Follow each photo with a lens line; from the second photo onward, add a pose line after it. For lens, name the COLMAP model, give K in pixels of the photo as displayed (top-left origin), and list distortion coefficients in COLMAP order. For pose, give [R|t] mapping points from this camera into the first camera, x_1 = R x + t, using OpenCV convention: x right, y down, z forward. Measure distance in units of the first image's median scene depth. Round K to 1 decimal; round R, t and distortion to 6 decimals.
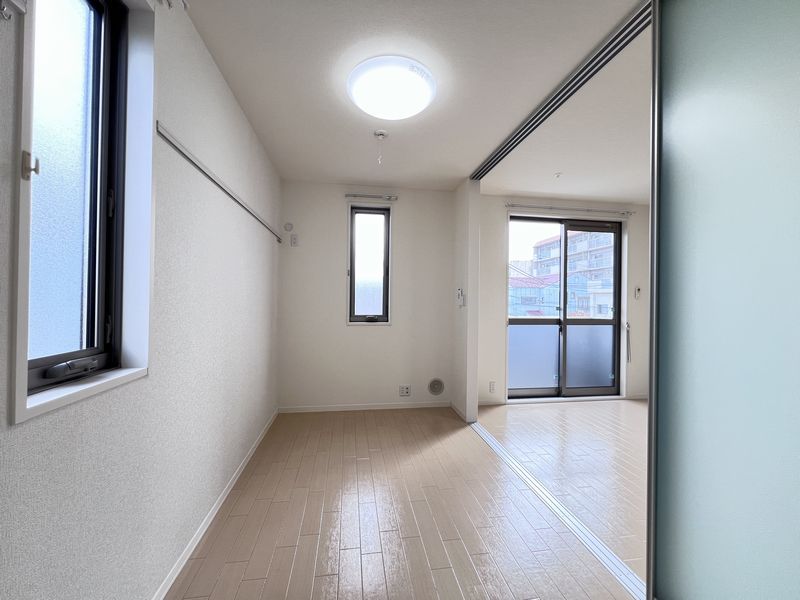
lens RADIAL K [[314.5, 0, 399.7], [0, 314.5, 300.0], [0, 0, 1]] dist [-0.000068, -0.000008]
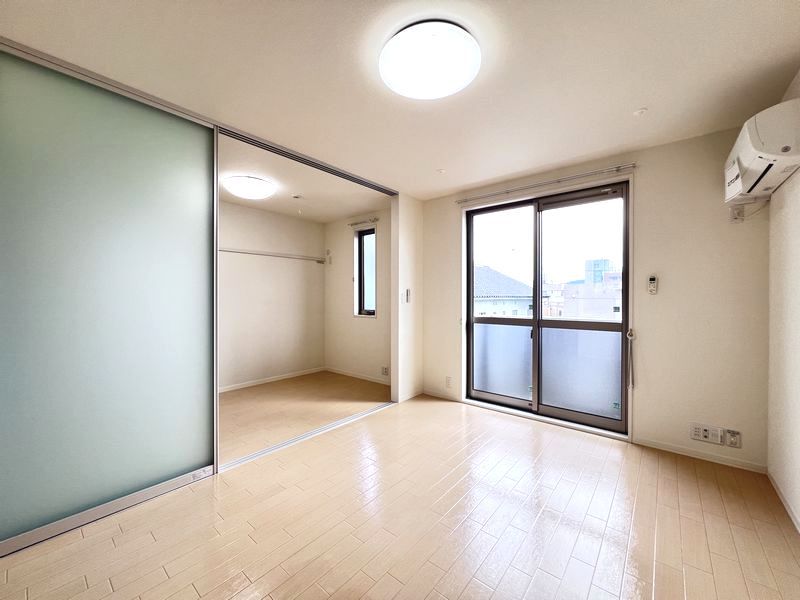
lens RADIAL K [[324.7, 0, 391.8], [0, 324.7, 297.2], [0, 0, 1]] dist [0.004355, 0.000117]
pose [[0.650340, -0.013350, -0.759526, 0.949110], [0.001606, 0.999867, -0.016200, 0.015615], [0.759642, 0.009316, 0.650275, 0.165696]]
